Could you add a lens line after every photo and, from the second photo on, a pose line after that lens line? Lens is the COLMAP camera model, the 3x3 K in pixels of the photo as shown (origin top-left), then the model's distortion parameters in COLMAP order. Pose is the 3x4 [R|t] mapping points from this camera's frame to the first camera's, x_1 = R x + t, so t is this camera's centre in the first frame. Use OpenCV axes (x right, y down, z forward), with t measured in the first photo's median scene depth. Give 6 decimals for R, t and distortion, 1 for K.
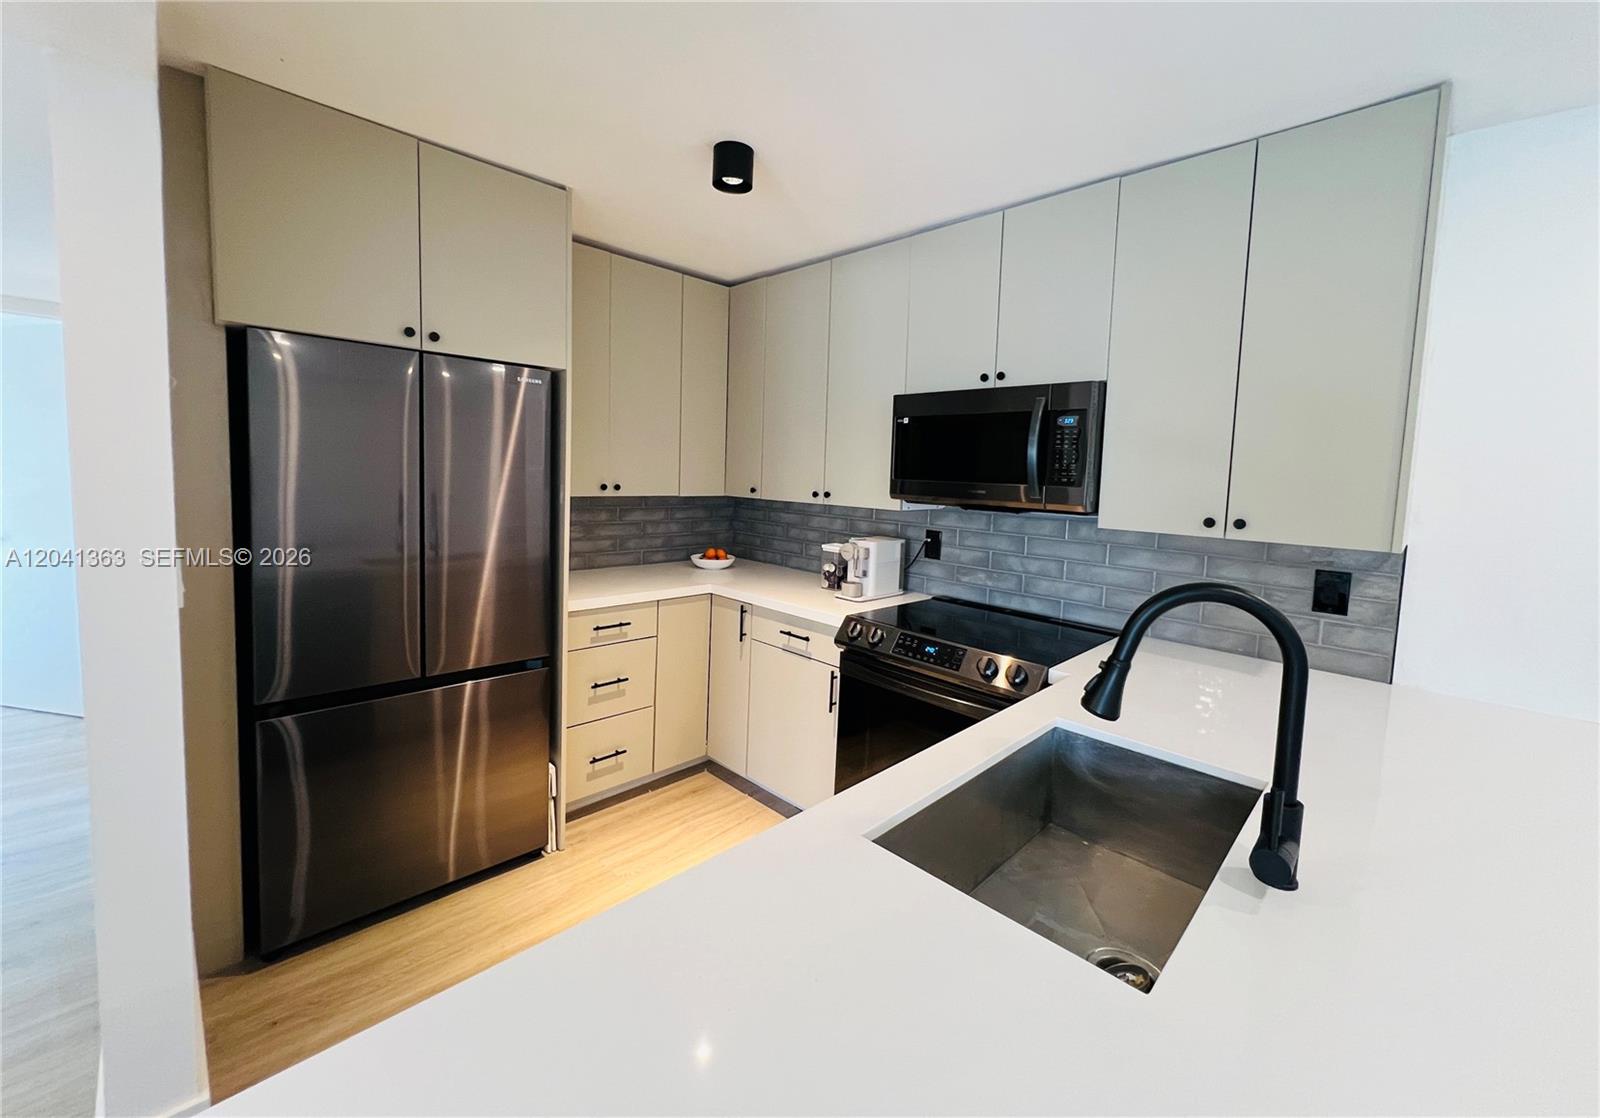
lens RADIAL K [[637.0, 0, 799.7], [0, 637.0, 521.1], [0, 0, 1]] dist [-0.001242, -0.000261]
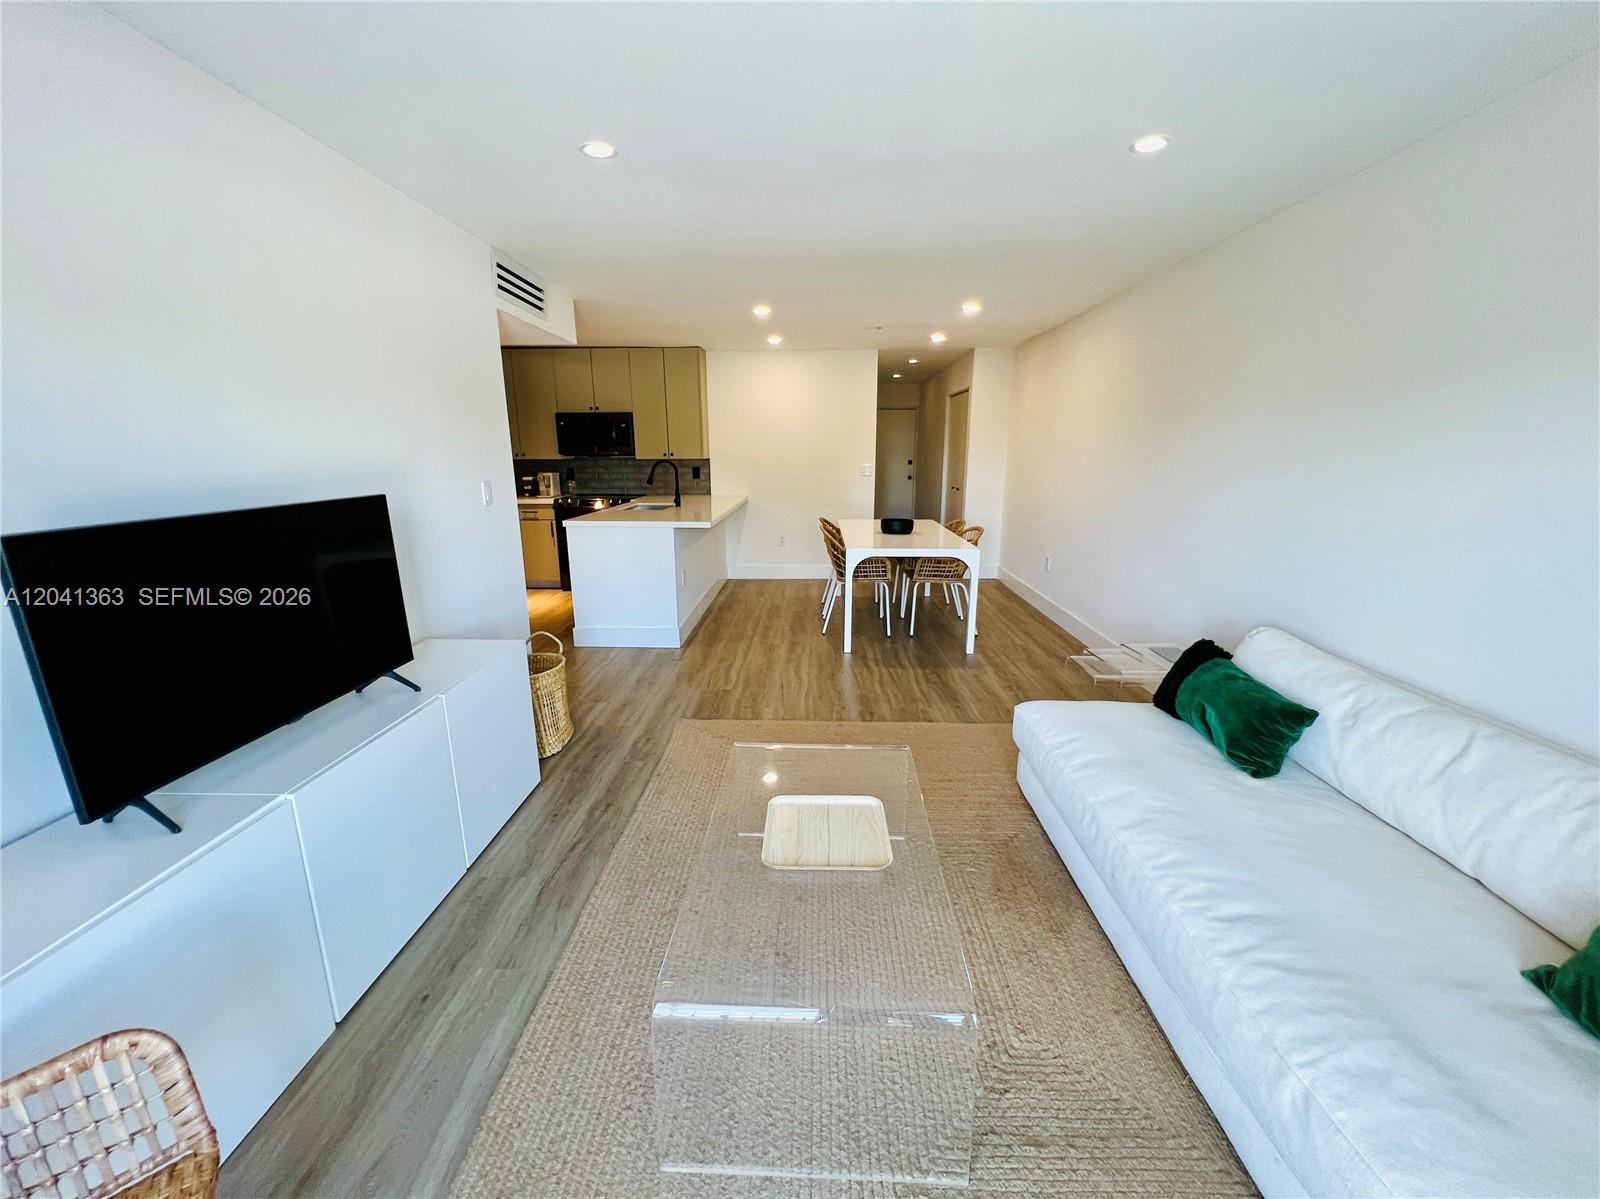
lens RADIAL K [[637.9, 0, 798.6], [0, 637.9, 595.8], [0, 0, 1]] dist [0.000895, 0.000244]
pose [[0.723535, -0.193599, 0.662584, -0.918544], [0.082625, 0.977254, 0.195317, 0.093801], [-0.685325, -0.086573, 0.723073, -1.488125]]
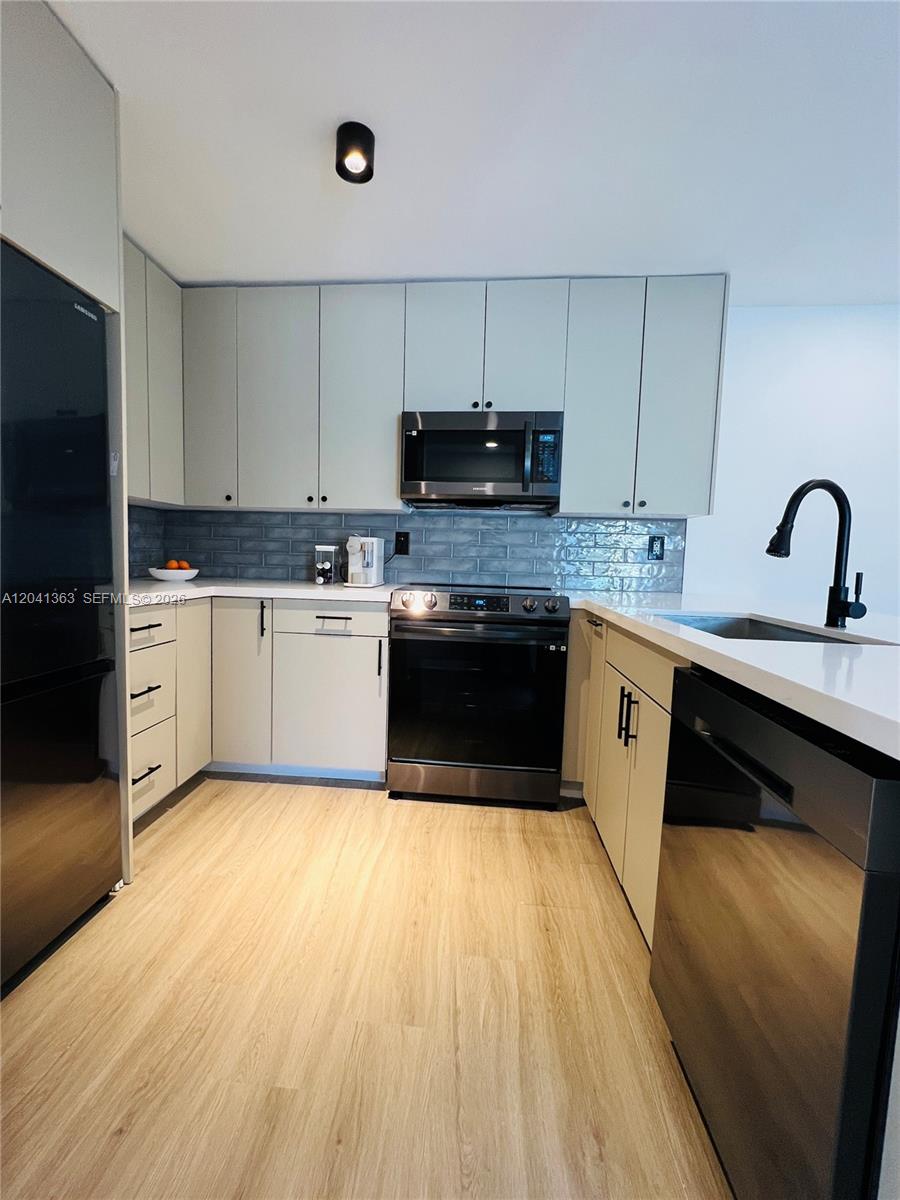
lens RADIAL K [[526.8, 0, 427.3], [0, 526.8, 599.7], [0, 0, 1]] dist [0.000369, 0.000365]
pose [[0.772511, -0.068691, 0.631275, -0.437513], [0.052863, 0.997638, 0.043865, 0.110348], [-0.632797, -0.000515, 0.774318, 0.171551]]
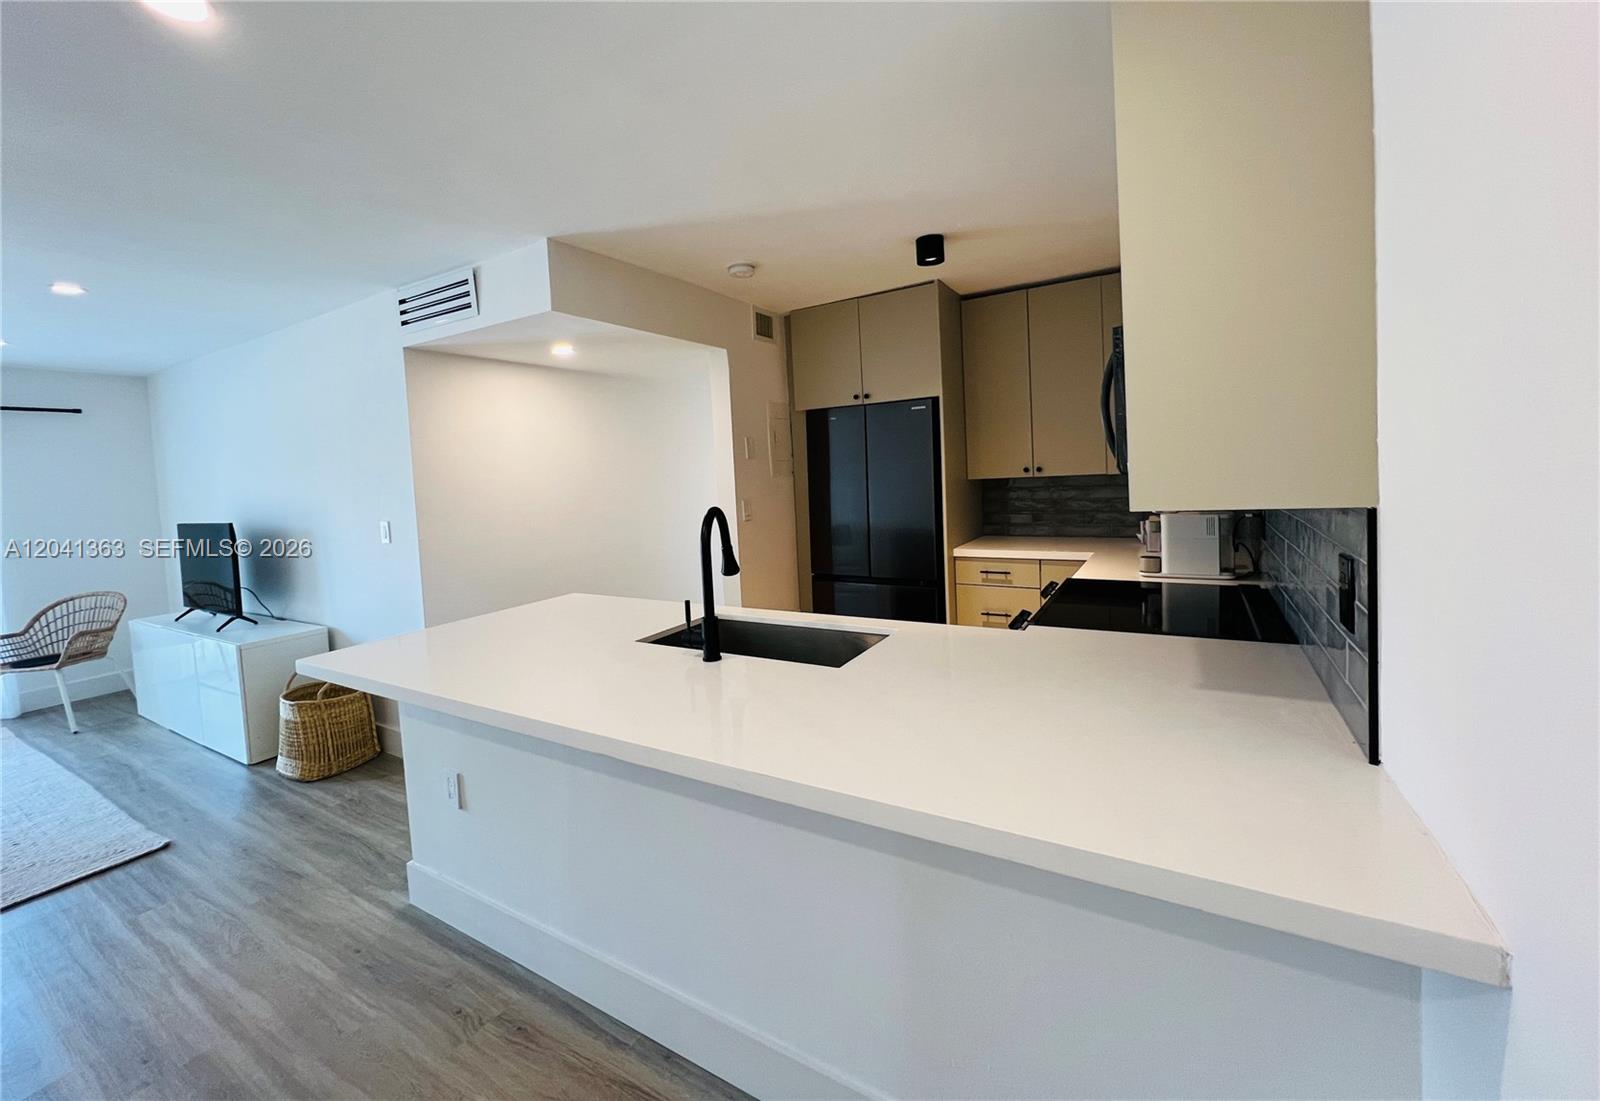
lens RADIAL K [[637.9, 0, 804.5], [0, 637.9, 502.3], [0, 0, 1]] dist [-0.000725, -0.000180]
pose [[0.256394, 0.014186, -0.966468, 0.885986], [-0.015133, 0.999829, 0.010661, 0.006506], [0.966454, 0.011892, 0.256565, 0.243373]]
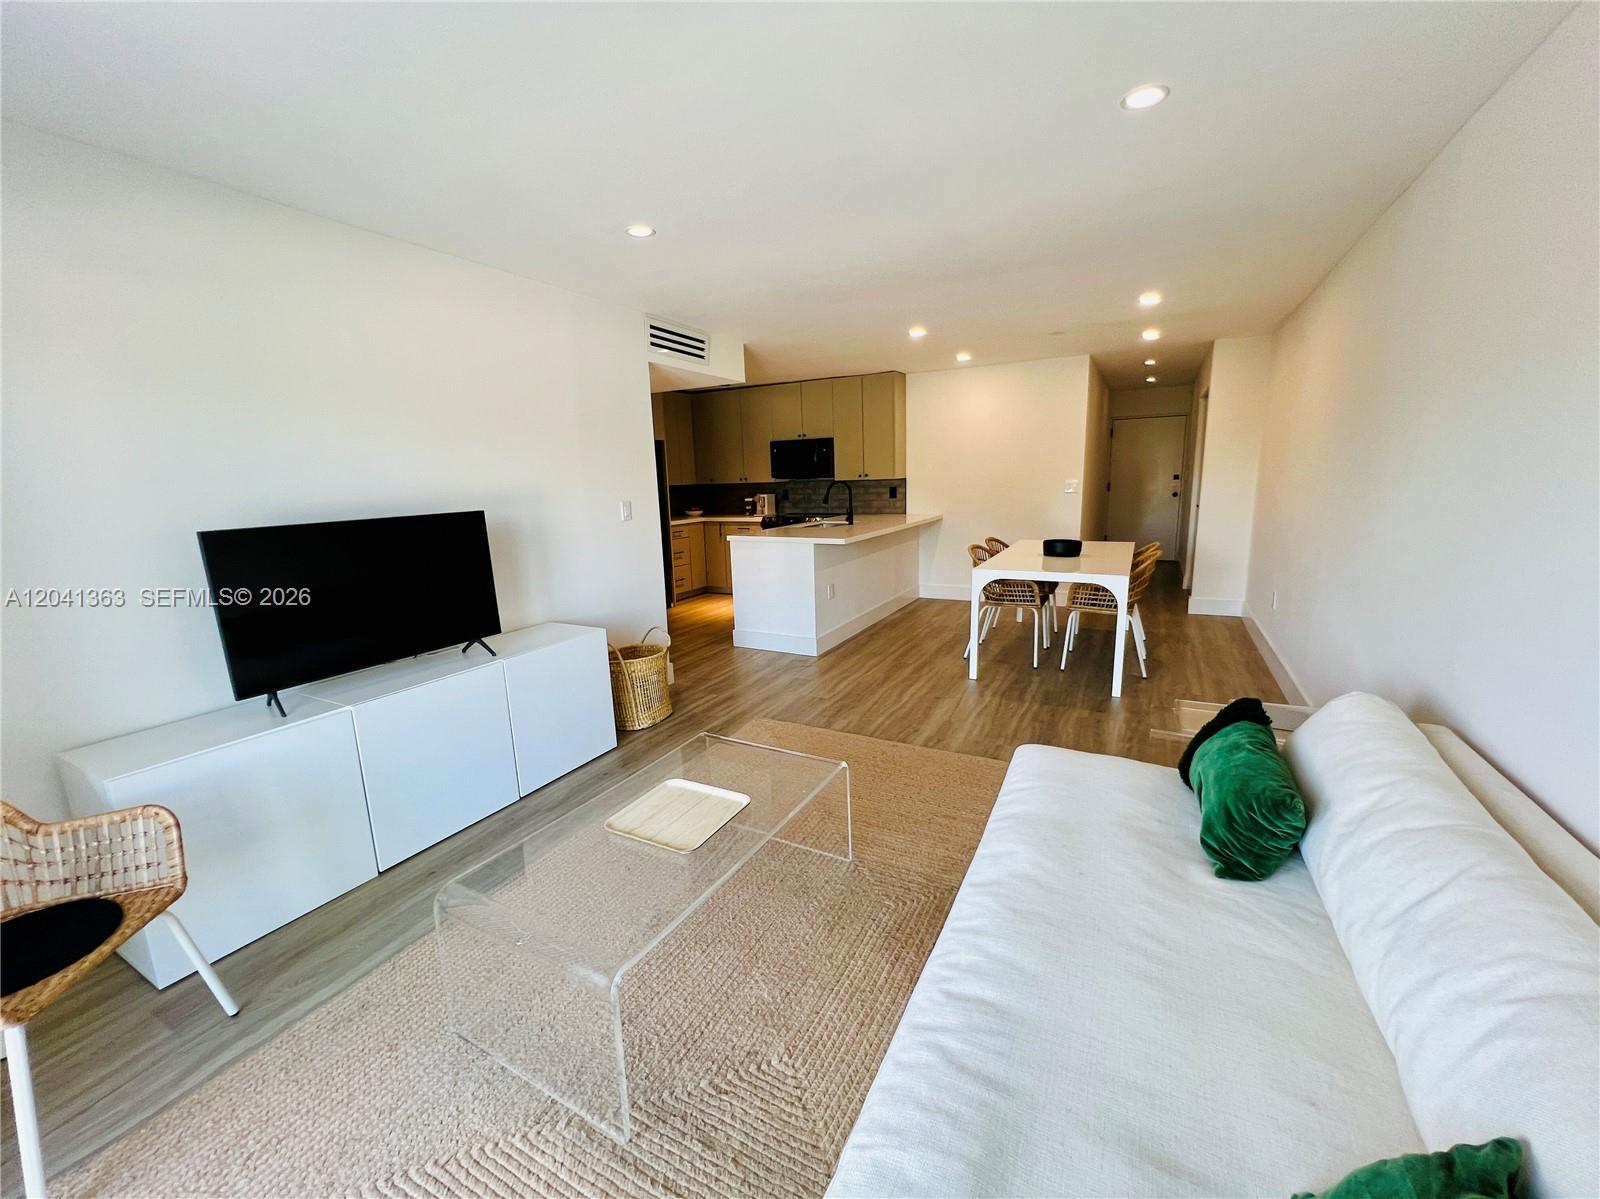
lens RADIAL K [[637.9, 0, 798.6], [0, 637.9, 595.8], [0, 0, 1]] dist [0.000895, 0.000244]
pose [[0.954700, -0.121022, 0.271850, -0.560707], [0.090197, 0.988275, 0.123199, 0.139124], [-0.283572, -0.093098, 0.954421, -1.748440]]
